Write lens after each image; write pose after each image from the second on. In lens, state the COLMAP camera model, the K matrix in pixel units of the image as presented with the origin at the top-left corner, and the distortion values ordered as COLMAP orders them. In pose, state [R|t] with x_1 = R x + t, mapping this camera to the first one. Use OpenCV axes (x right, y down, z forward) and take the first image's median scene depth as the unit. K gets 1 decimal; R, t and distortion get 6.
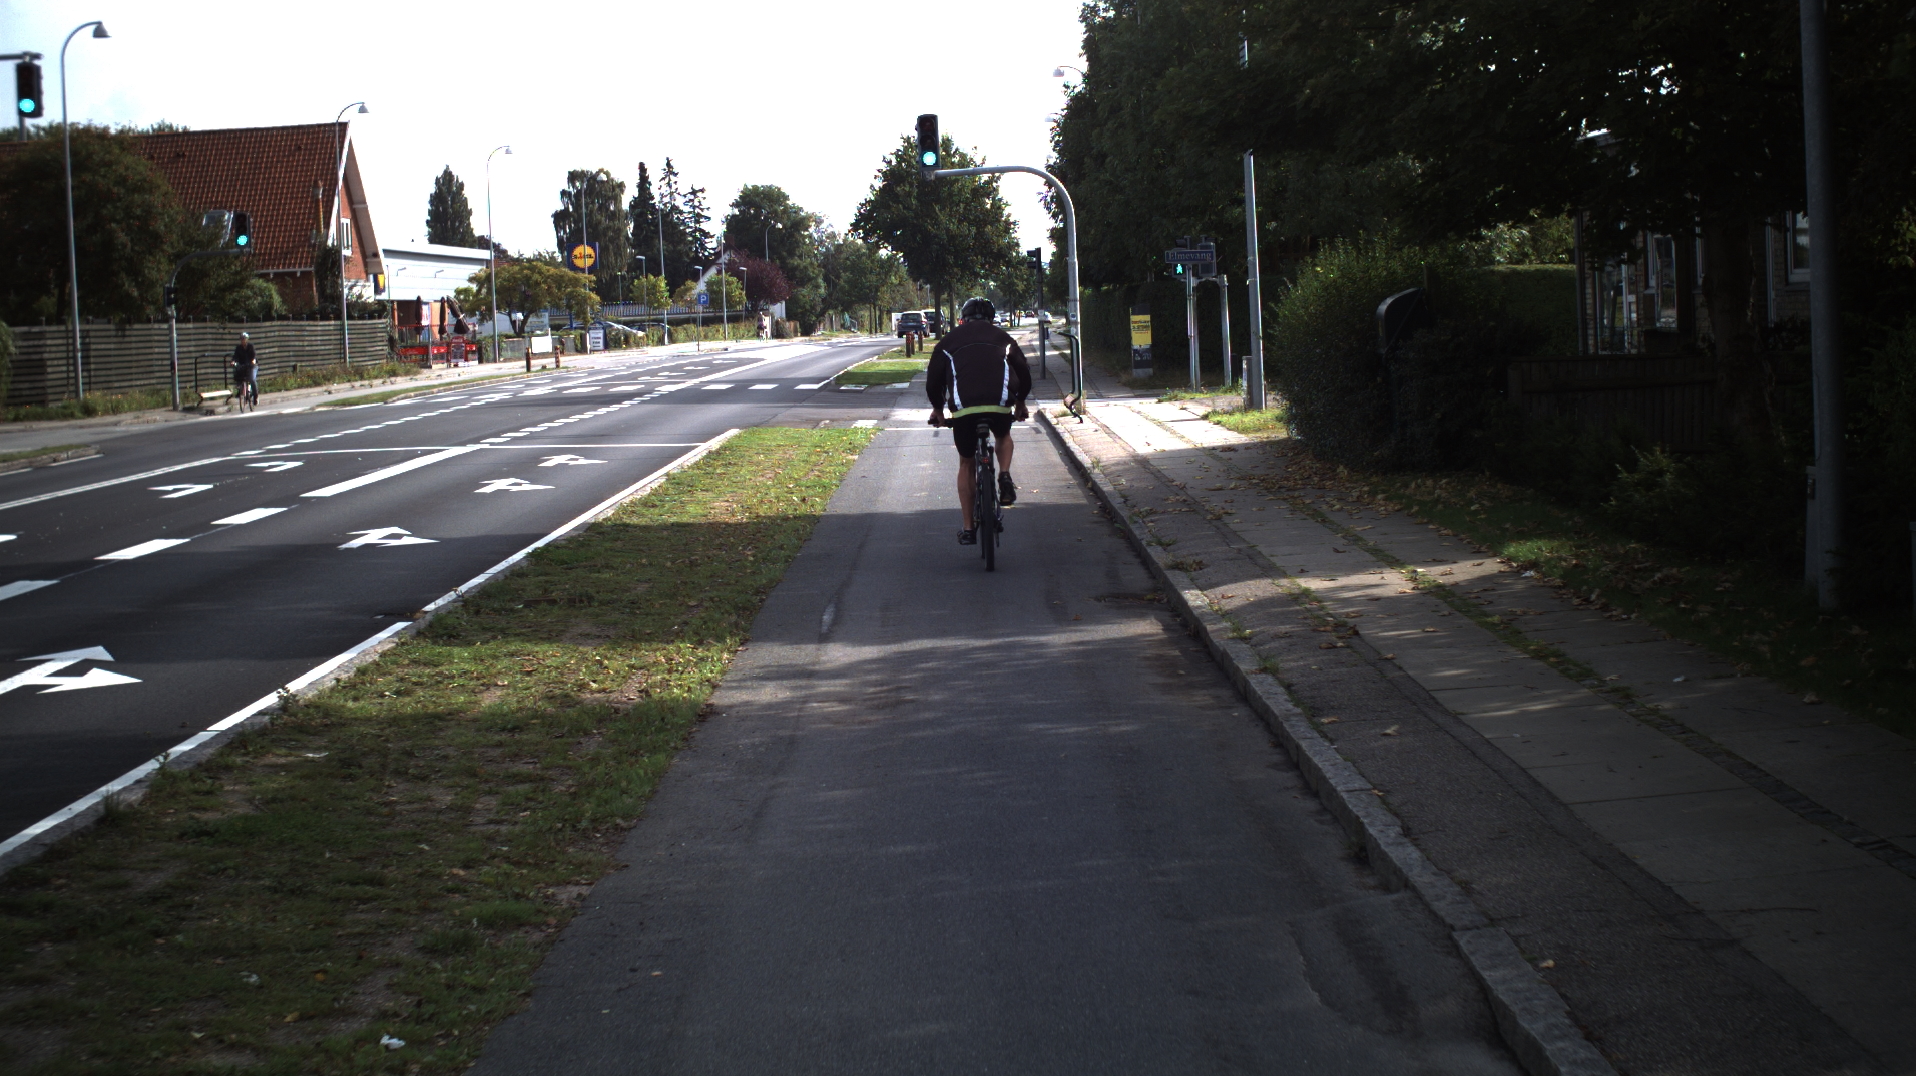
lens RADIAL K [[3375.4, 0, 958.0], [0, 3375.4, 538.0], [0, 0, 1]] dist [-0.241359, 0.079010]
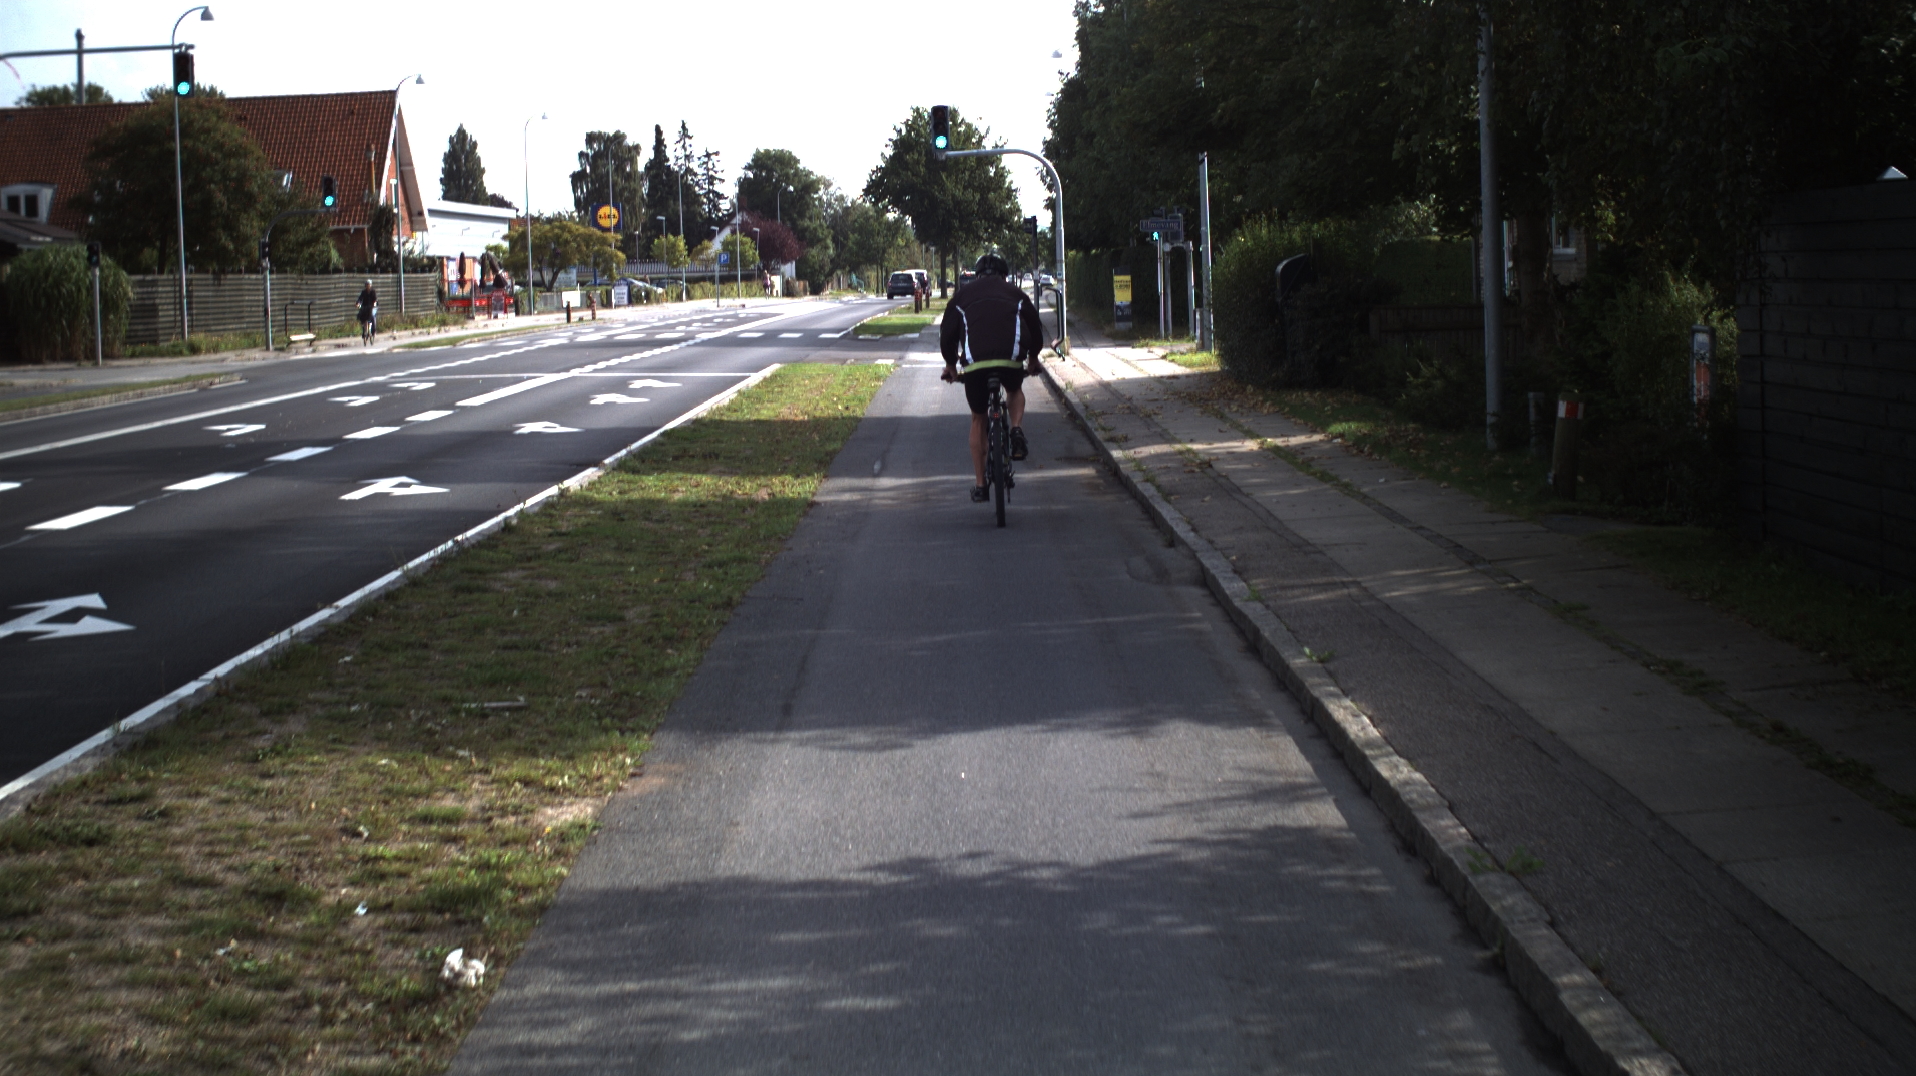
lens RADIAL K [[3375.4, 0, 958.0], [0, 3375.4, 538.0], [0, 0, 1]] dist [-0.241359, 0.079010]
pose [[0.999939, 0.011075, -0.000182, -0.000406], [-0.011073, 0.999877, 0.011124, 0.009576], [0.000306, -0.011121, 0.999938, -0.128027]]
